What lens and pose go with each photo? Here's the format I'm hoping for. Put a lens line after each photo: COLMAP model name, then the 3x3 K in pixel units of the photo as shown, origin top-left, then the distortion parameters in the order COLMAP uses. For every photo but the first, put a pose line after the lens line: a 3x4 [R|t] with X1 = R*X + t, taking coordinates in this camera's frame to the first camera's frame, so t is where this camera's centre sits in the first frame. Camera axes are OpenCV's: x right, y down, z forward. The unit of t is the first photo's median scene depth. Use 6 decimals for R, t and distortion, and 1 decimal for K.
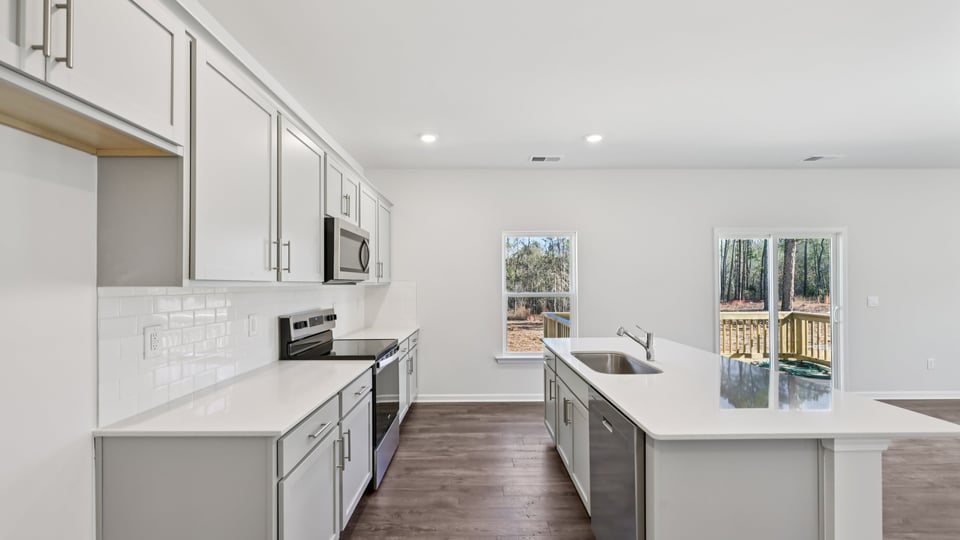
lens RADIAL K [[381.6, 0, 478.8], [0, 381.6, 279.1], [0, 0, 1]] dist [0.000774, -0.000058]
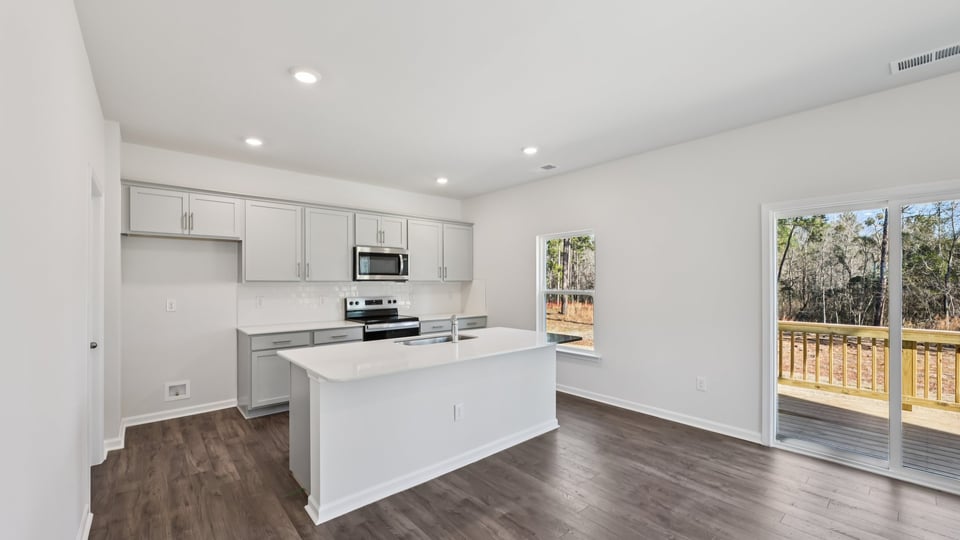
lens RADIAL K [[381.6, 0, 476.5], [0, 381.6, 279.5], [0, 0, 1]] dist [0.000774, -0.000058]
pose [[0.646759, -0.000536, -0.762694, 0.850098], [0.009128, 0.999934, 0.007037, -0.003145], [0.762640, -0.011513, 0.646721, 0.140485]]
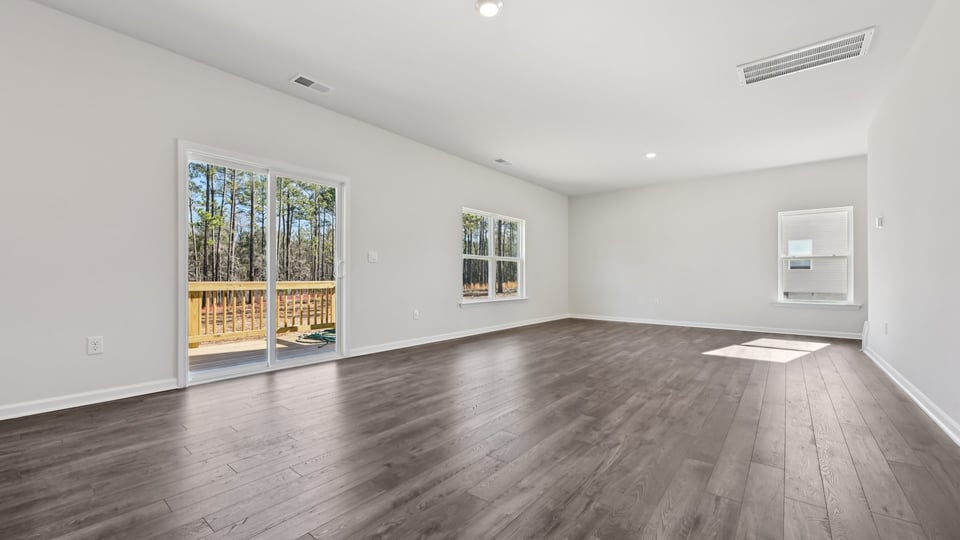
lens RADIAL K [[381.6, 0, 481.5], [0, 381.6, 274.5], [0, 0, 1]] dist [0.000774, -0.000058]
pose [[0.623396, 0.006758, 0.781877, 0.440811], [-0.012377, 0.999923, 0.001225, 0.105821], [-0.781809, -0.010441, 0.623431, 0.149370]]
